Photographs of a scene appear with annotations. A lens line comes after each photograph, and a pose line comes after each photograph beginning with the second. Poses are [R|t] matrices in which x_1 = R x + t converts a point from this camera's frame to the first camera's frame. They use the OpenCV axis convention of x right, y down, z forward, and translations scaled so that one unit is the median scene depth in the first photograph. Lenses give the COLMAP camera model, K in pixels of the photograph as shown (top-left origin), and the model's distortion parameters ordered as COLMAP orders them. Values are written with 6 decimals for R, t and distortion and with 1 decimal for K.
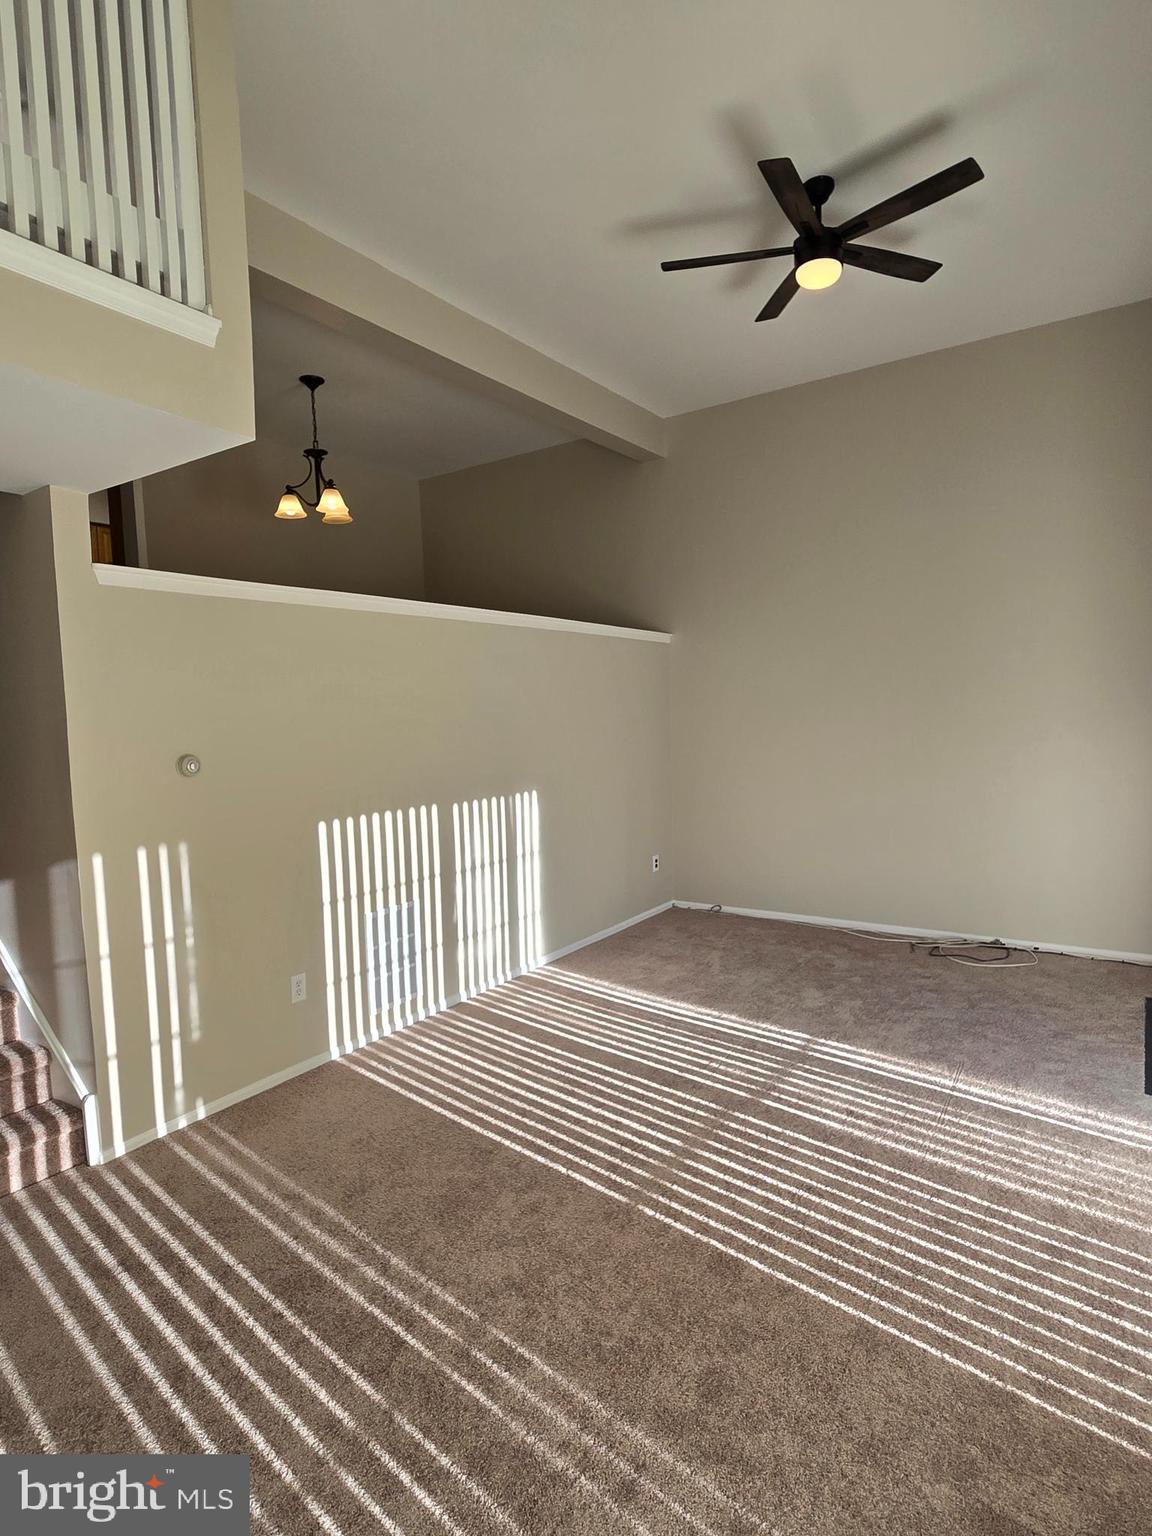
lens RADIAL K [[839.3, 0, 576.0], [0, 839.3, 768.0], [0, 0, 1]] dist [0.003226, 0.000980]
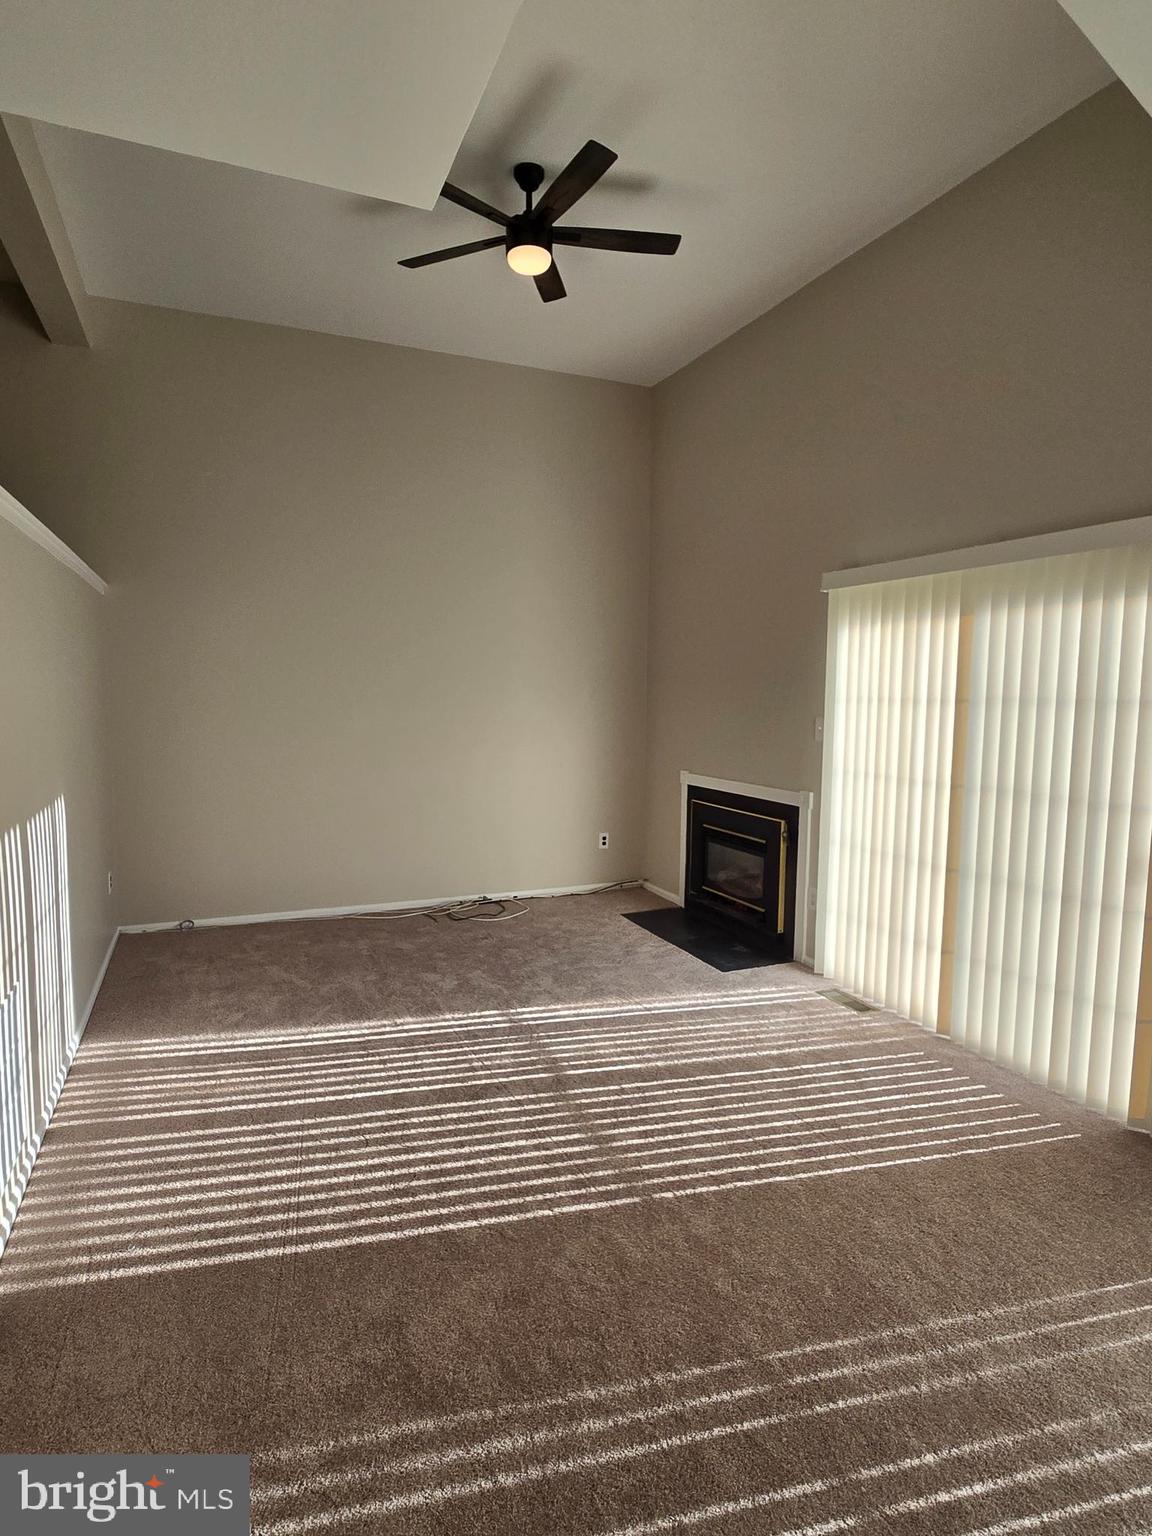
lens RADIAL K [[839.3, 0, 576.0], [0, 839.3, 768.0], [0, 0, 1]] dist [0.003226, 0.000980]
pose [[0.545062, -0.045364, 0.837167, -0.555113], [0.028671, 0.998960, 0.035465, -0.012224], [-0.837905, 0.004672, 0.545796, 0.384418]]
